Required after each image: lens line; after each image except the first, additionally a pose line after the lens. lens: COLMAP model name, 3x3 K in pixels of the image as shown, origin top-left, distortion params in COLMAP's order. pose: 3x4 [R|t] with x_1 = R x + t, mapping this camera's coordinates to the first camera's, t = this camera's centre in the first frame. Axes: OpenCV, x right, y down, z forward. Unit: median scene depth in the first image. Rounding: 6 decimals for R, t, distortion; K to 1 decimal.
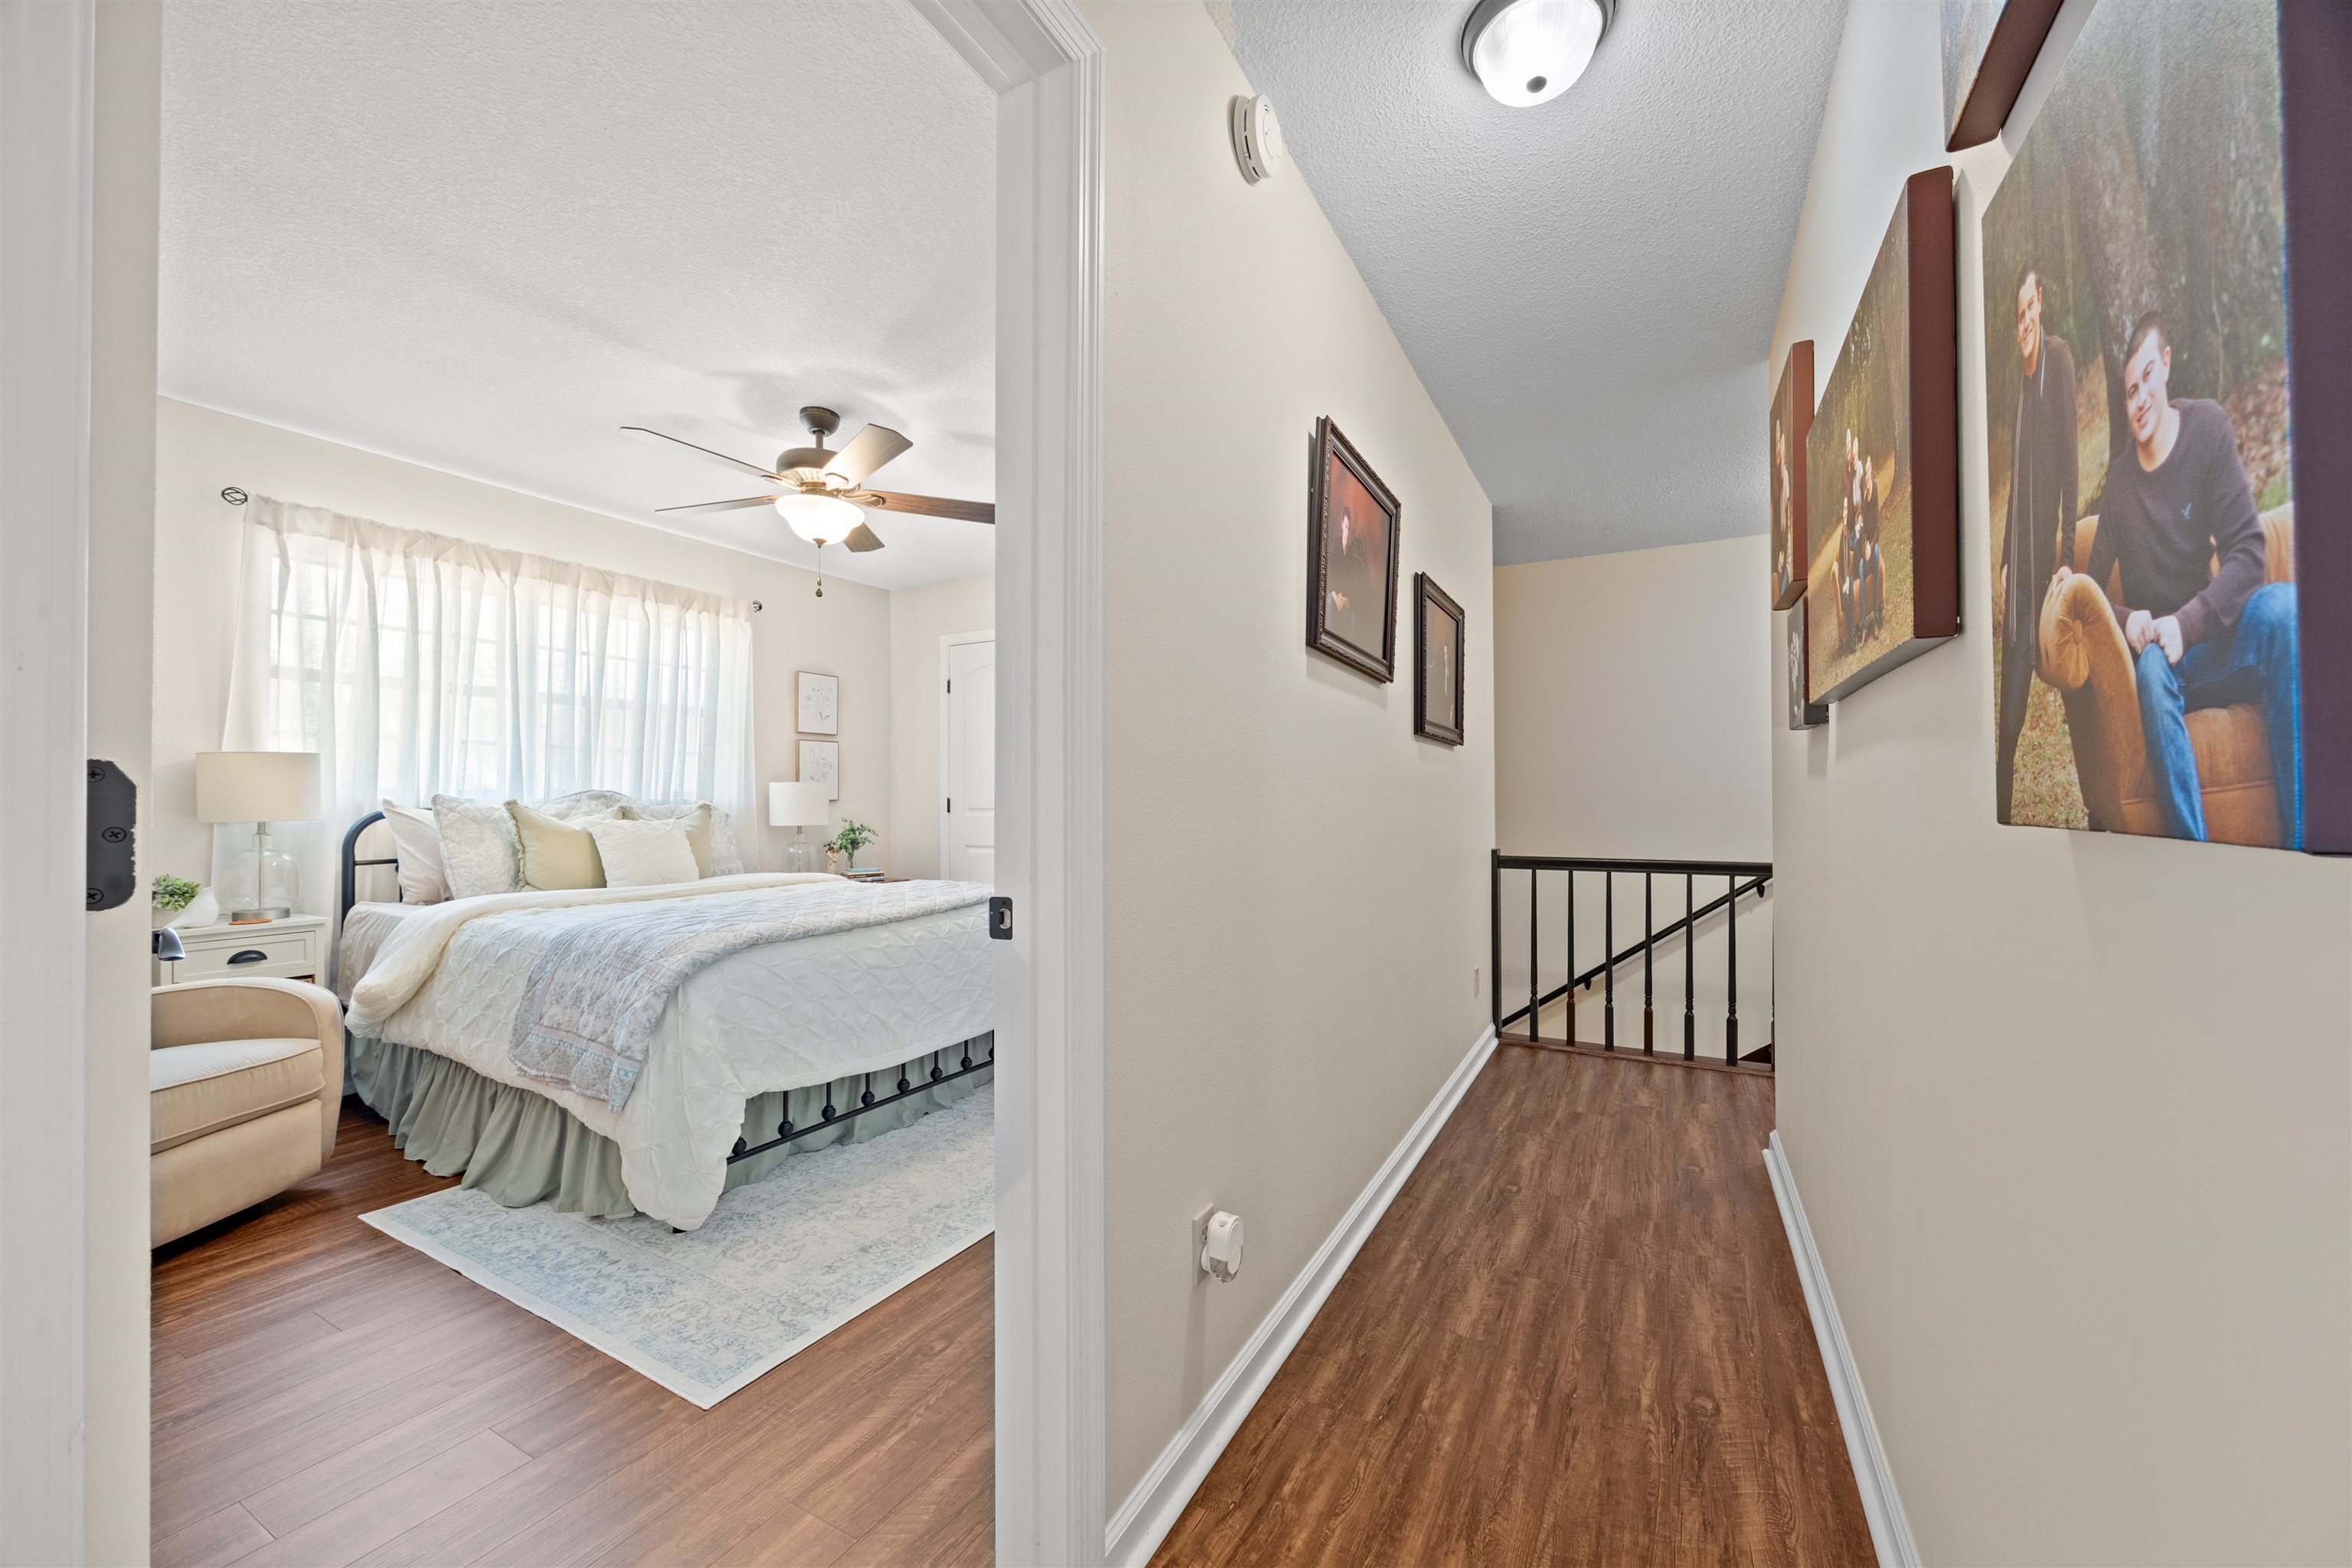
lens RADIAL K [[891.6, 0, 1174.7], [0, 891.6, 790.0], [0, 0, 1]] dist [0.001452, 0.000014]
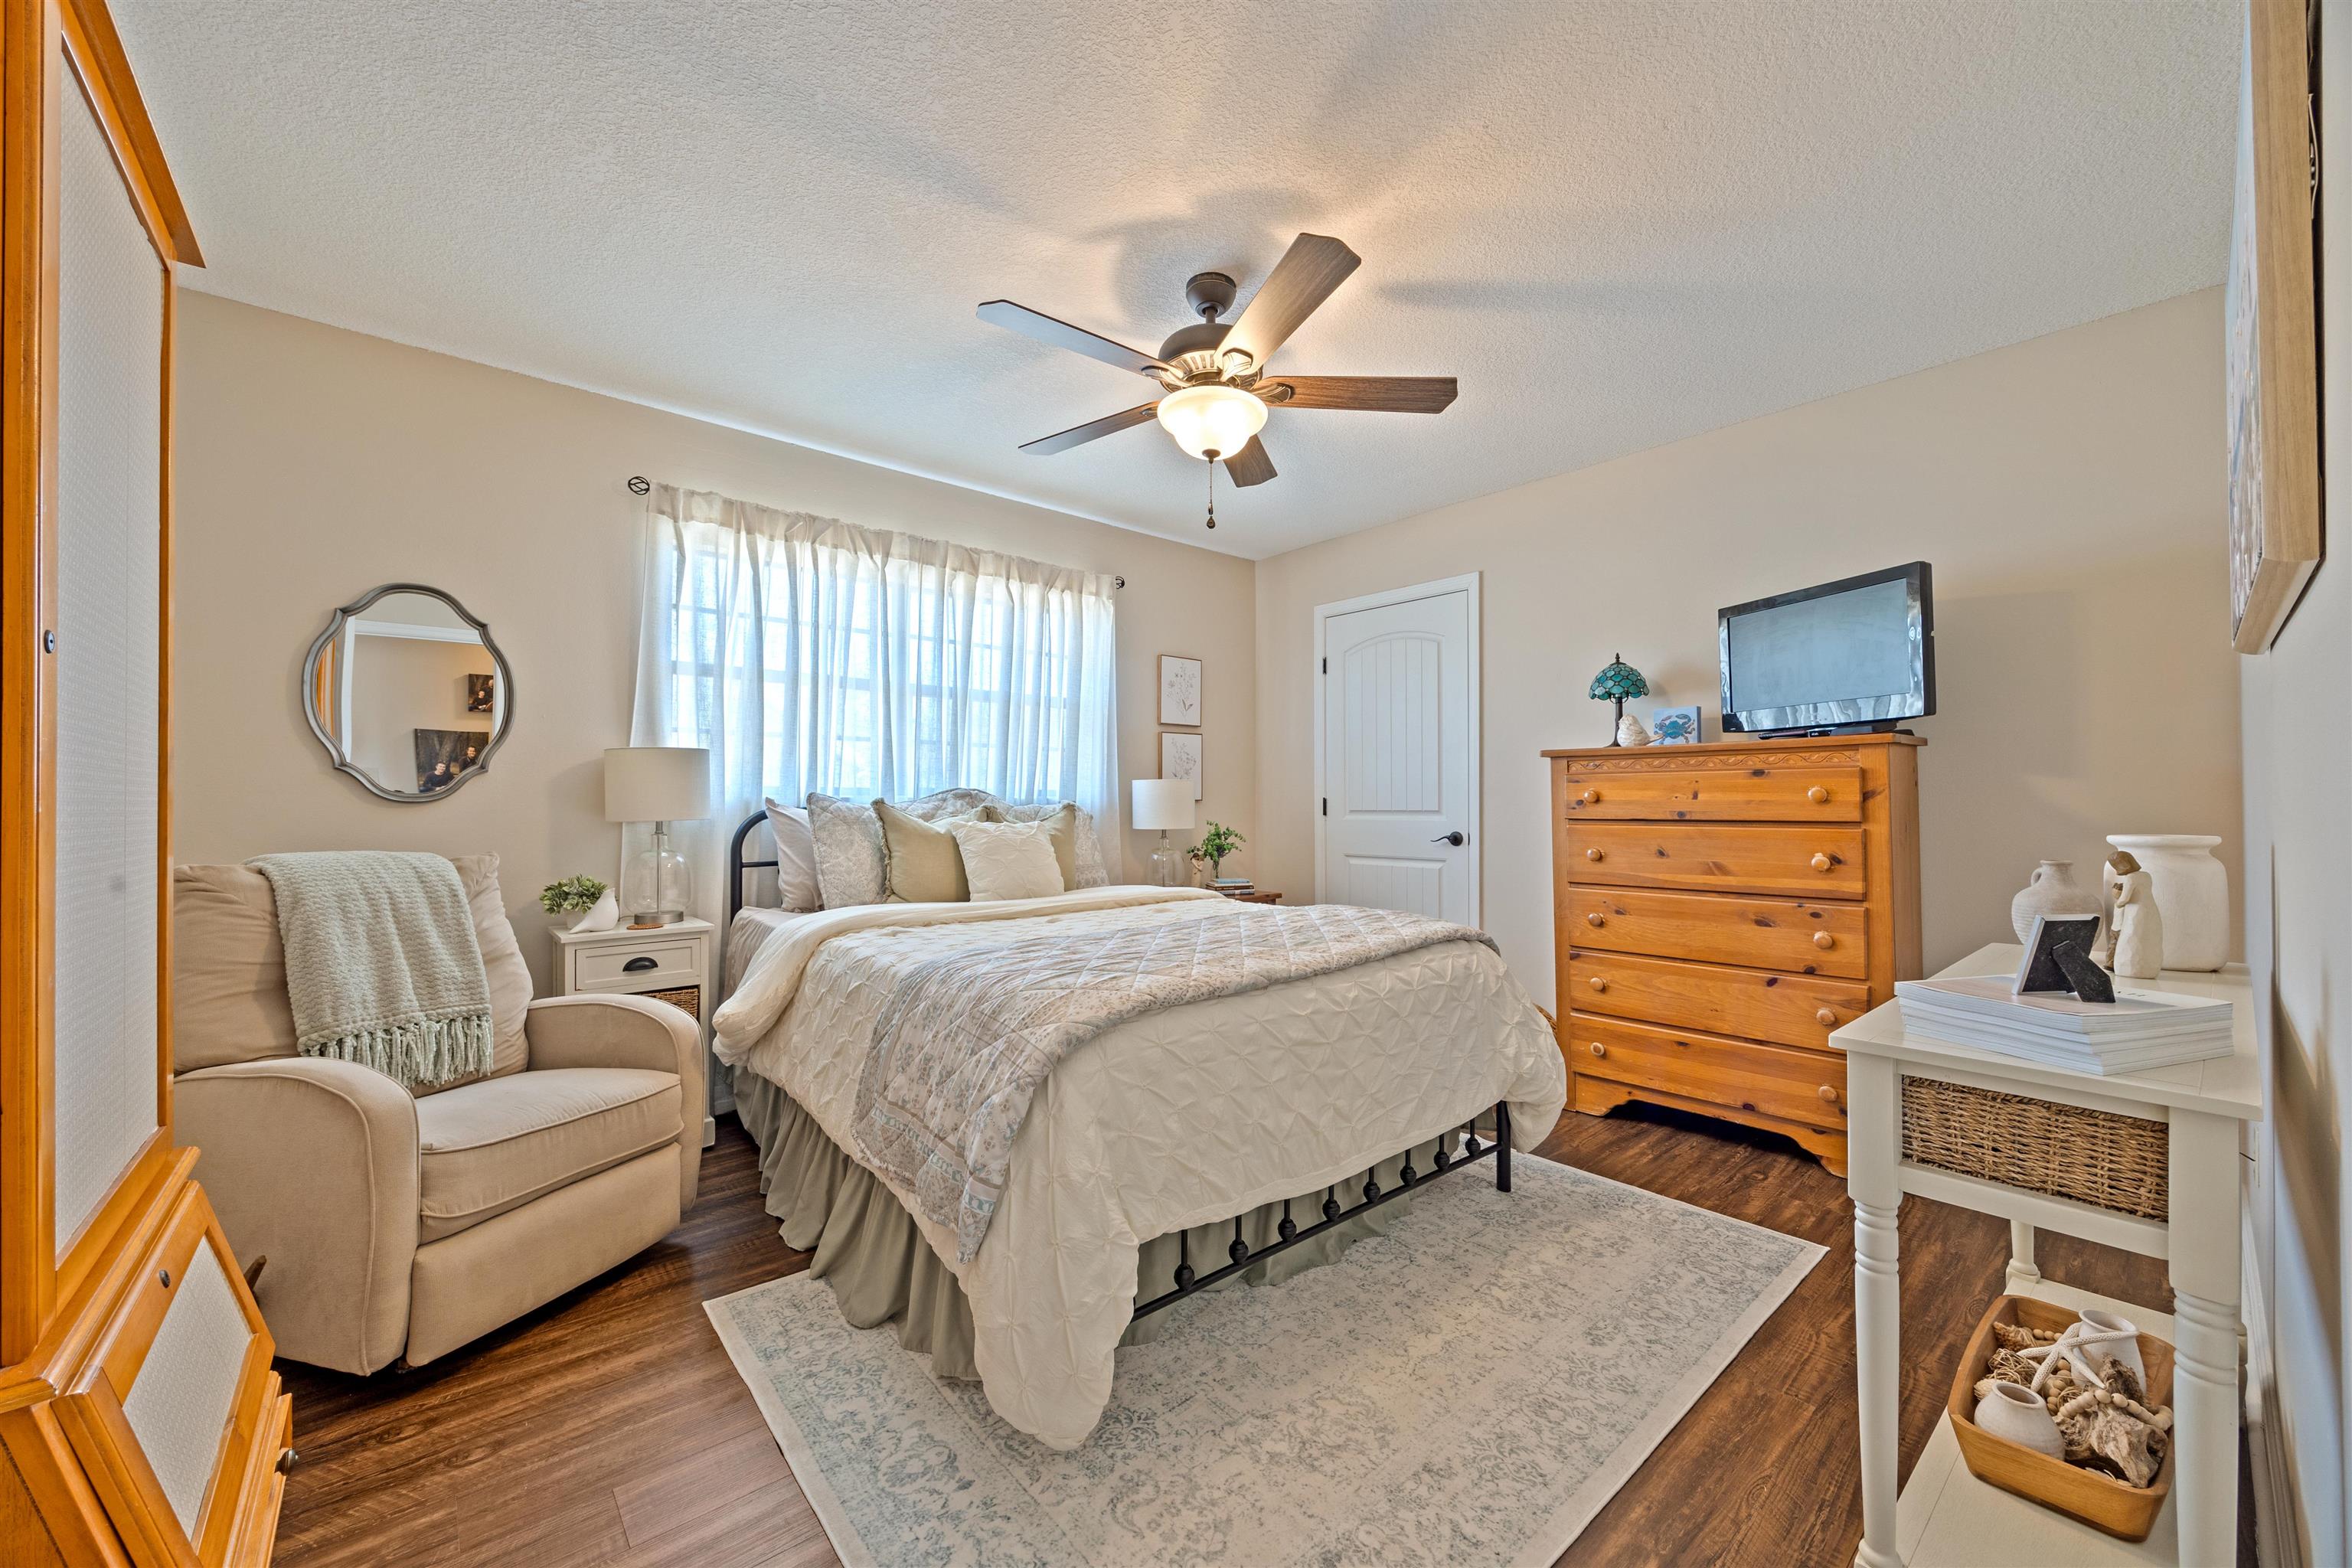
lens RADIAL K [[891.6, 0, 1181.2], [0, 891.6, 787.0], [0, 0, 1]] dist [0.001452, 0.000014]
pose [[0.940079, -0.002993, -0.340944, -0.168917], [0.001340, 0.999986, -0.005081, 0.004467], [0.340955, 0.004320, 0.940070, 0.291561]]
